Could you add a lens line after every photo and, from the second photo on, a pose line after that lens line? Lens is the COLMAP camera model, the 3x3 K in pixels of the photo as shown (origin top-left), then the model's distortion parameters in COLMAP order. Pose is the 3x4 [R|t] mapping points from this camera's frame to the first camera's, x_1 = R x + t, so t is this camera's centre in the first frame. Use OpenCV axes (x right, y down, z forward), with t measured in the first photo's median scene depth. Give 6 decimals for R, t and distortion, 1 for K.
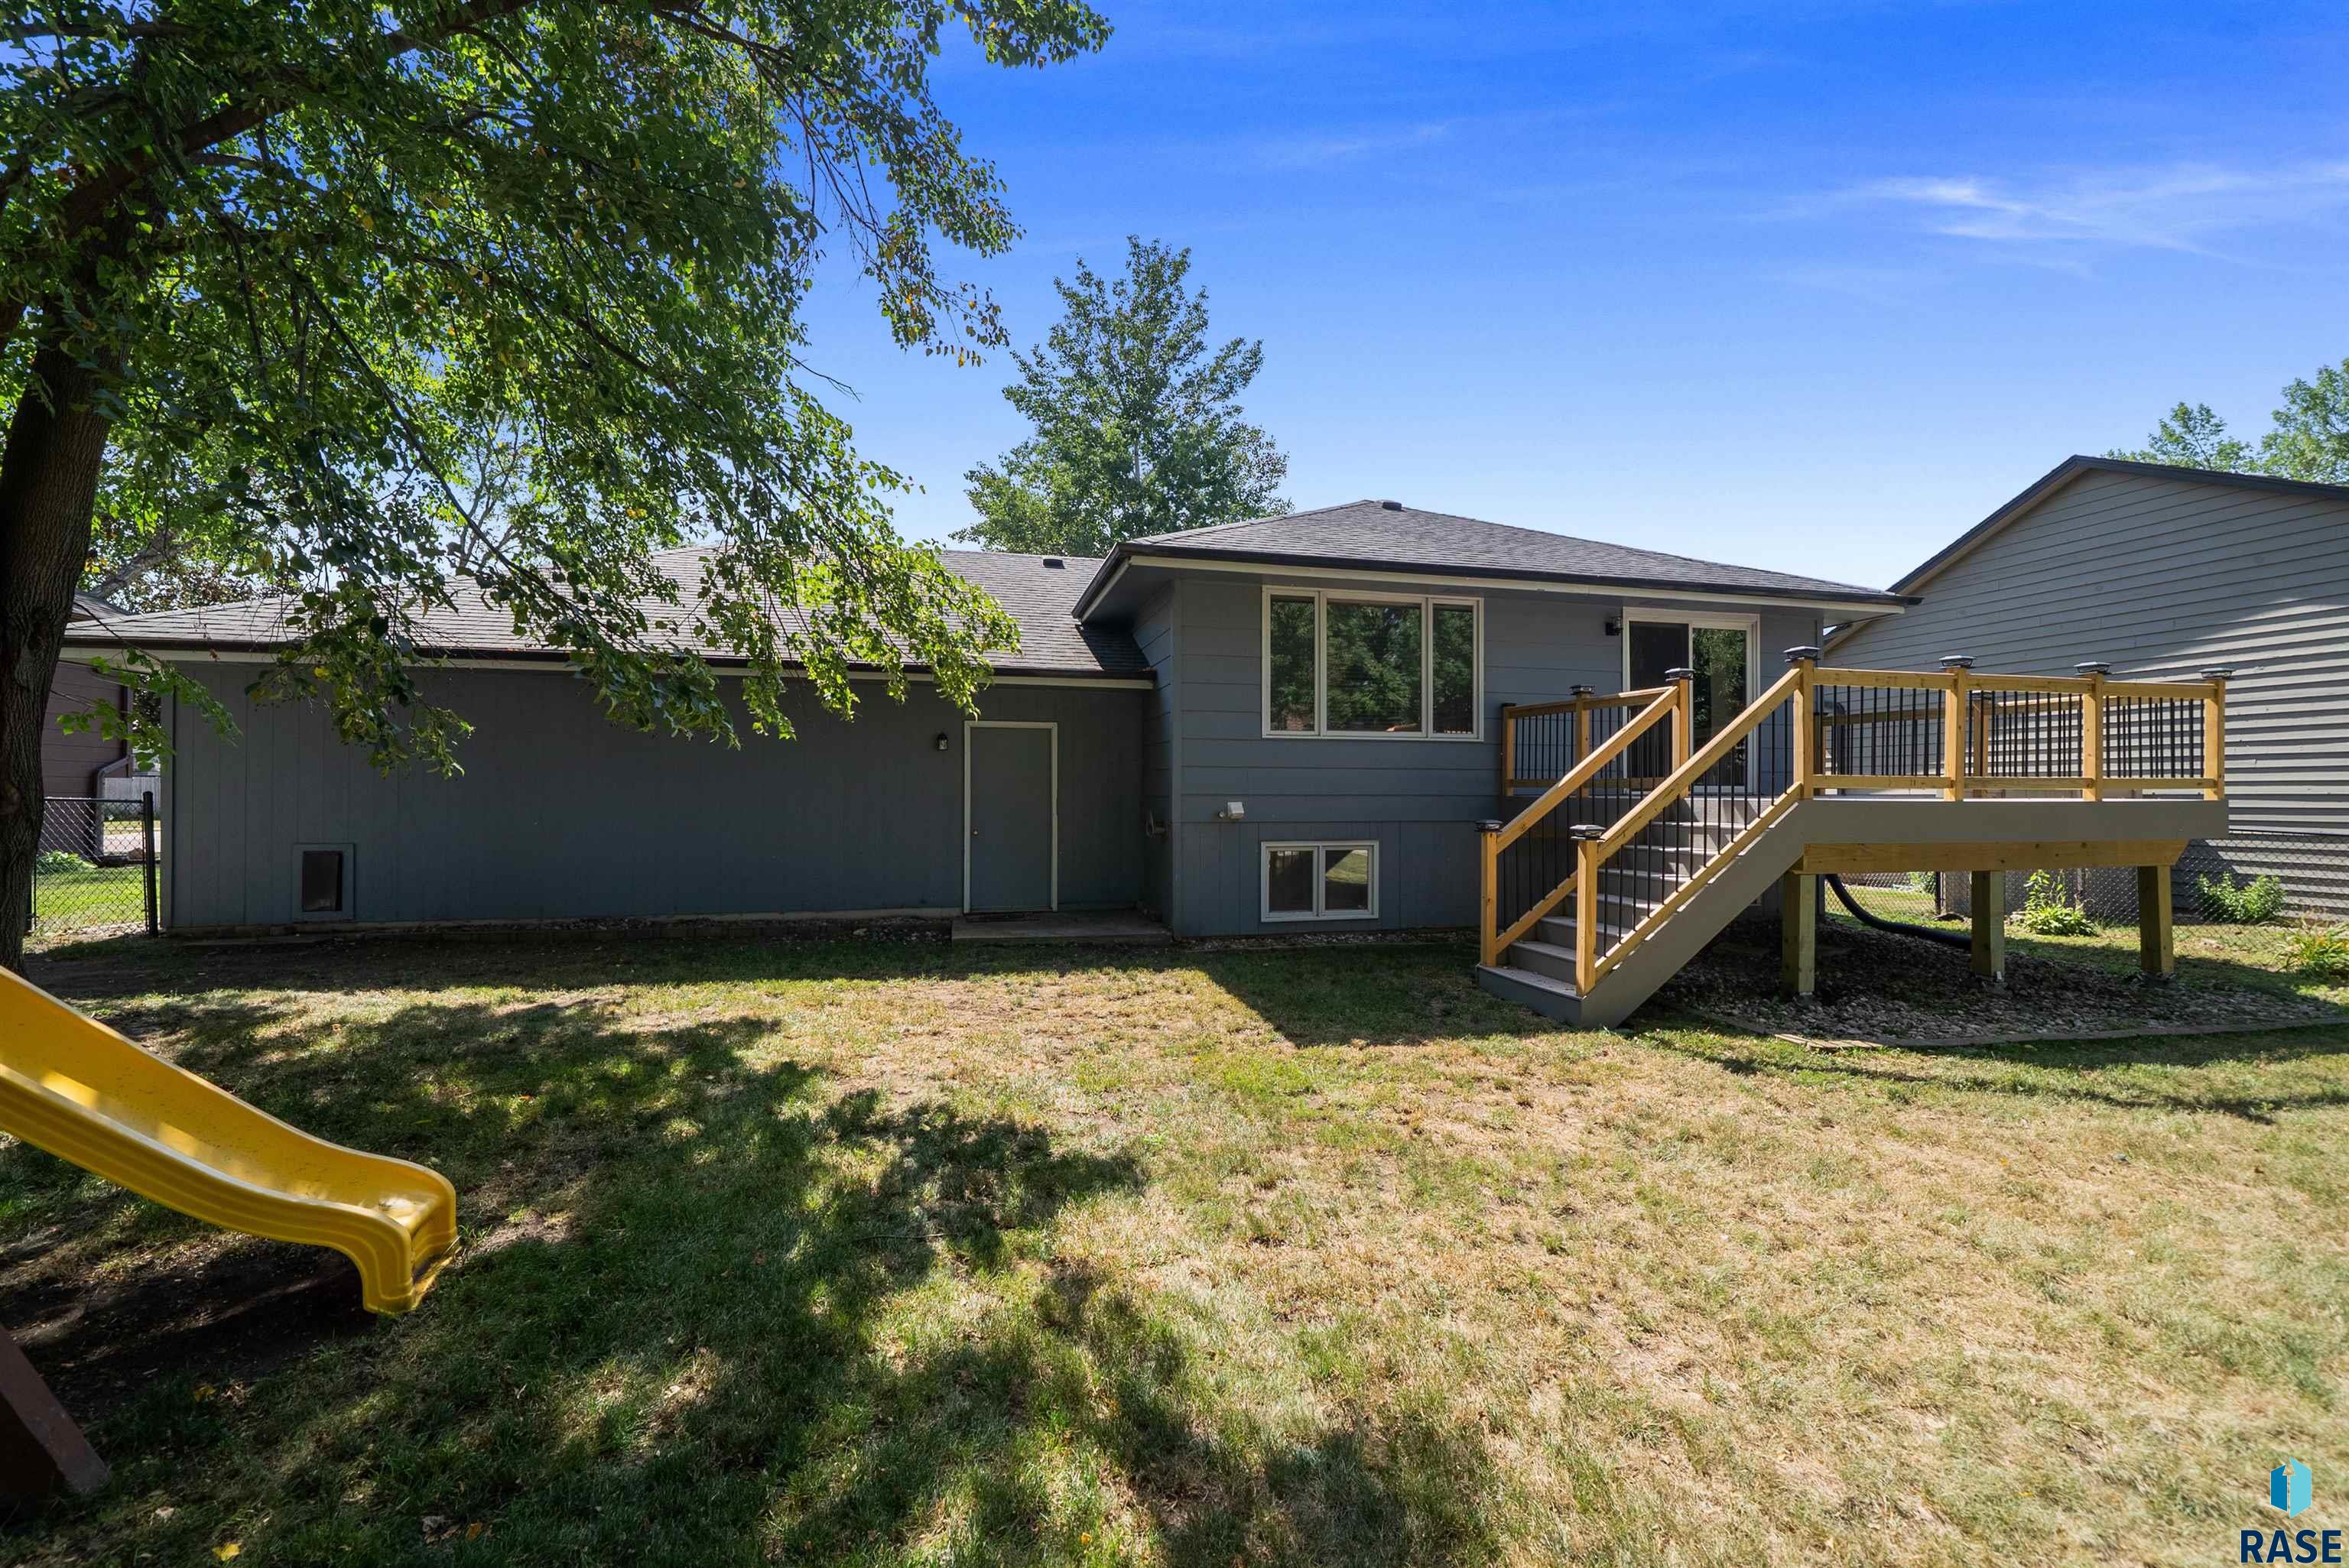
lens RADIAL K [[934.0, 0, 1174.5], [0, 934.0, 784.0], [0, 0, 1]] dist [-0.004656, -0.000231]
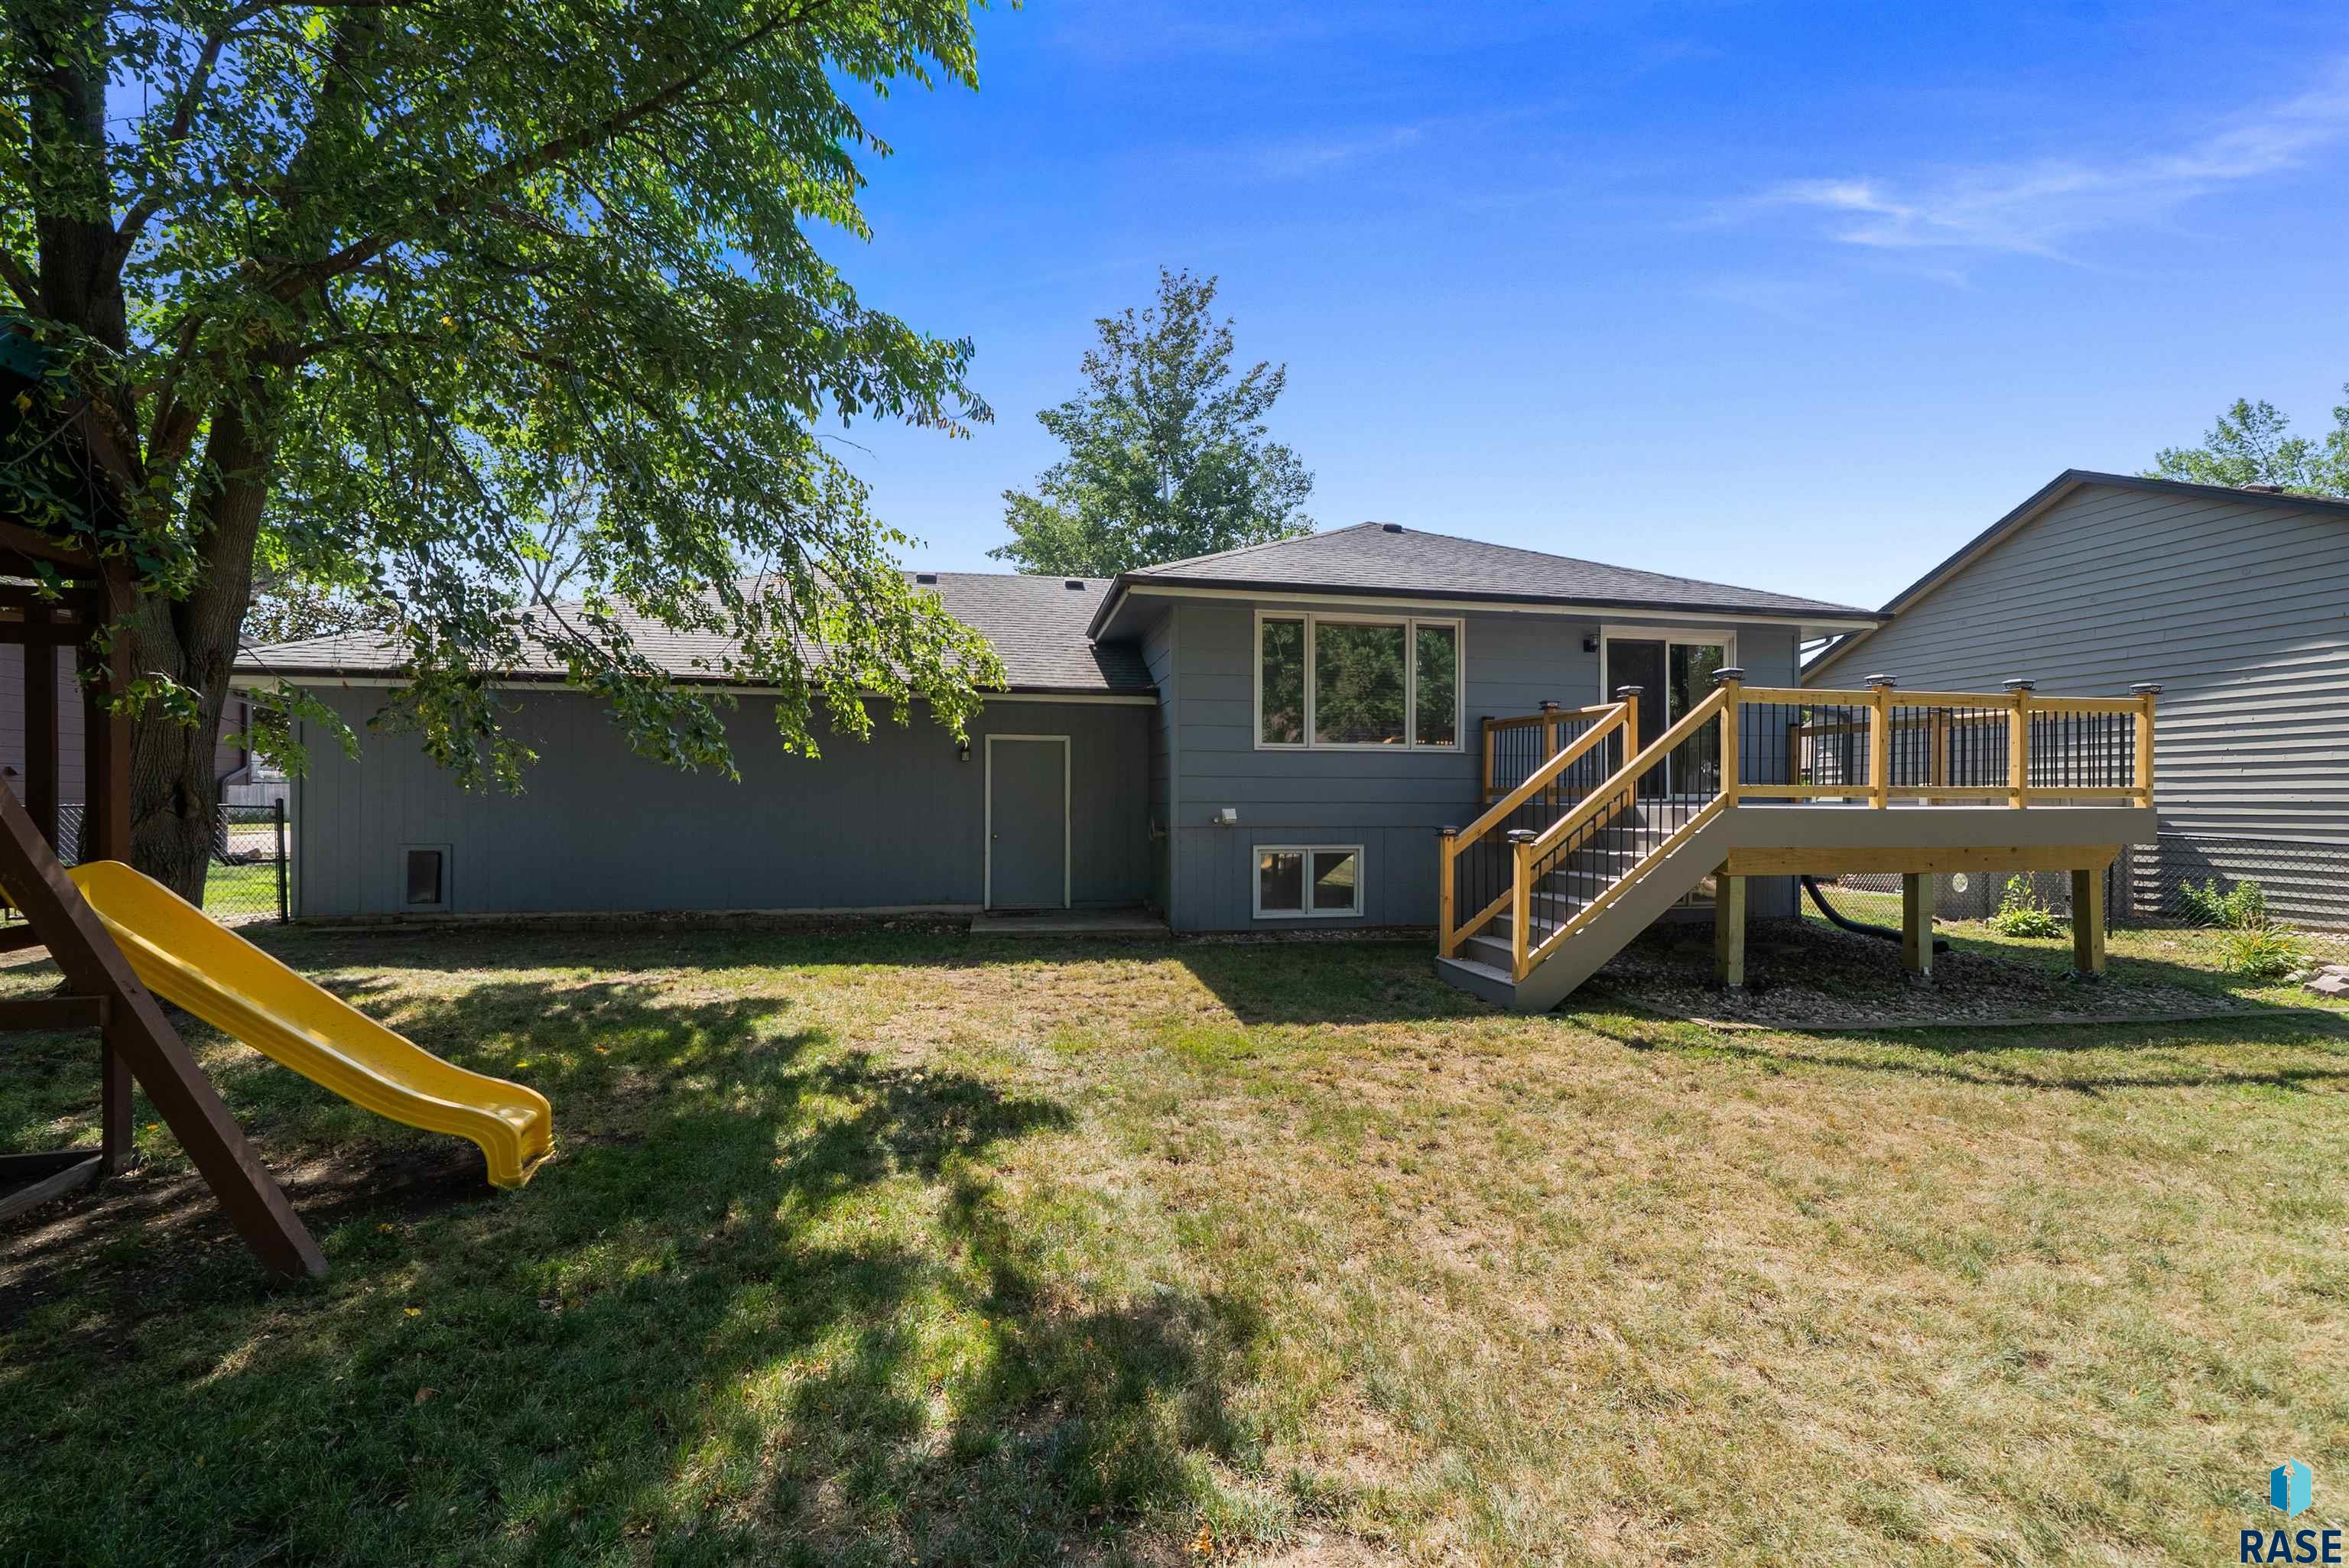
lens RADIAL K [[927.1, 0, 1176.9], [0, 927.1, 789.9], [0, 0, 1]] dist [-0.006481, 0.000243]
pose [[0.998974, 0.000199, -0.045297, 0.063723], [-0.000207, 1.000000, -0.000177, -0.002936], [0.045297, 0.000186, 0.998974, -0.099602]]
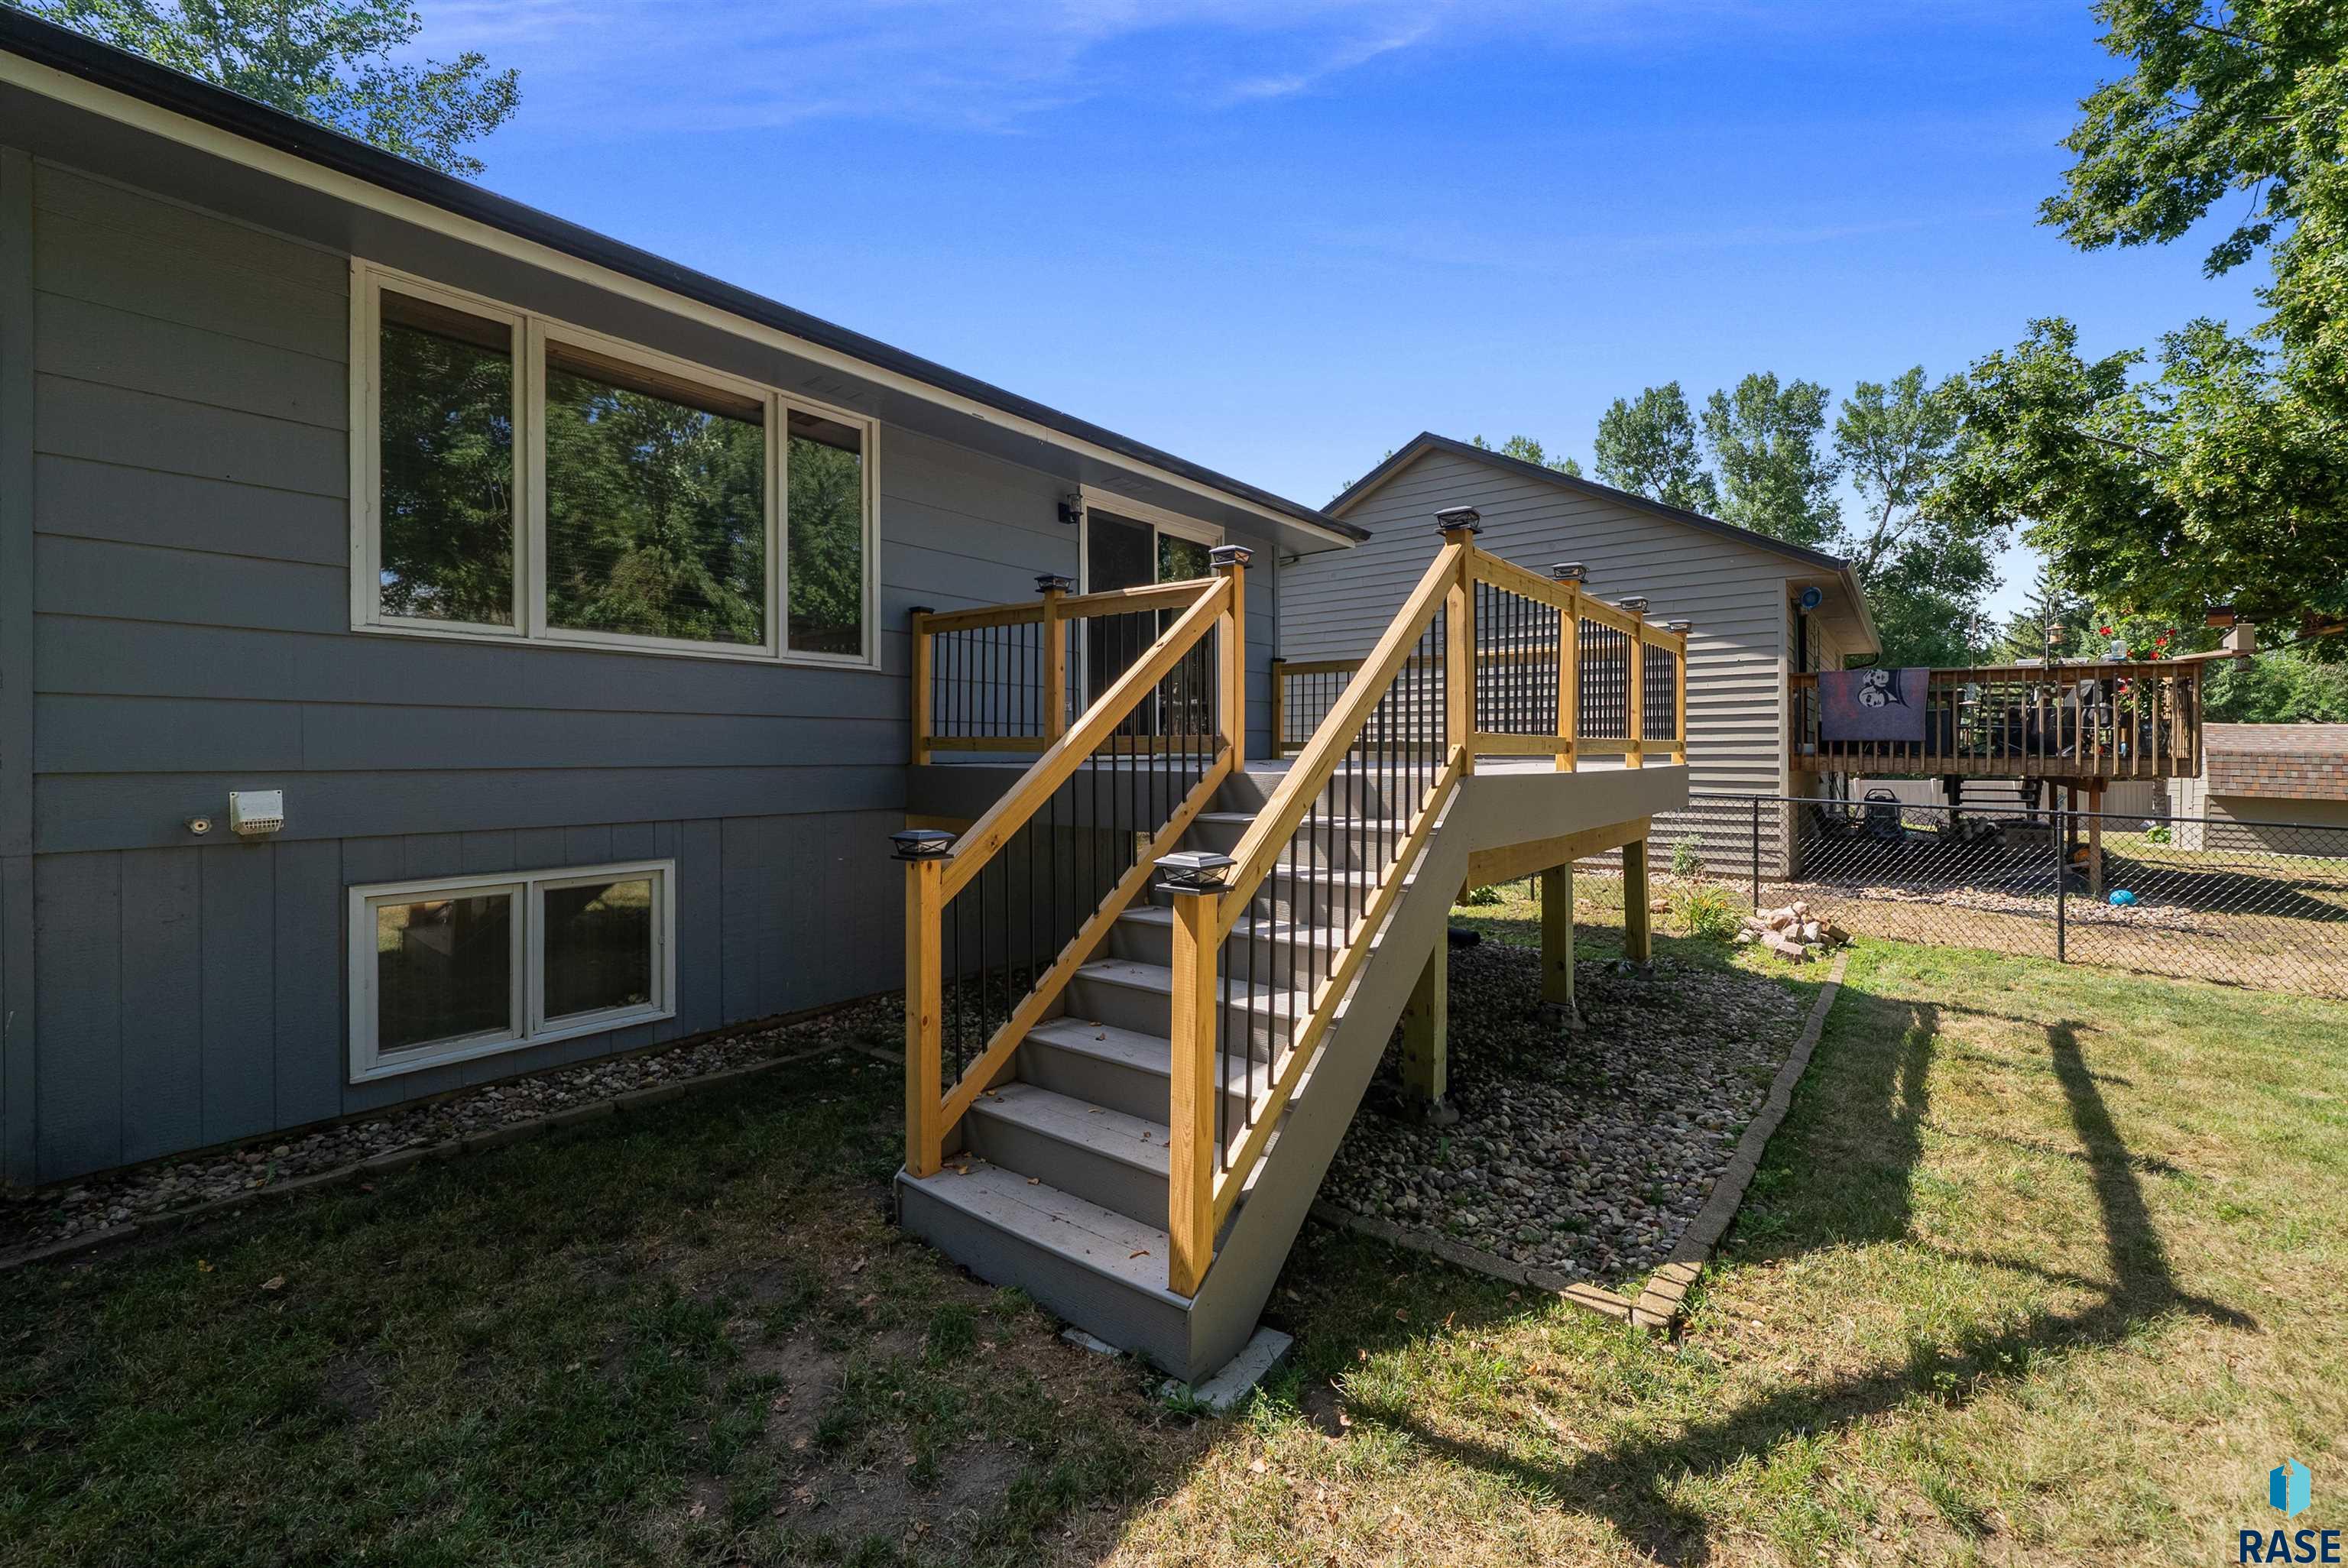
lens RADIAL K [[960.7, 0, 1176.0], [0, 960.7, 758.3], [0, 0, 1]] dist [-0.000780, -0.000083]
pose [[0.794733, -0.006509, 0.606924, 0.151046], [-0.003589, 0.999875, 0.015423, -0.001918], [-0.606949, -0.014435, 0.794610, 0.543171]]
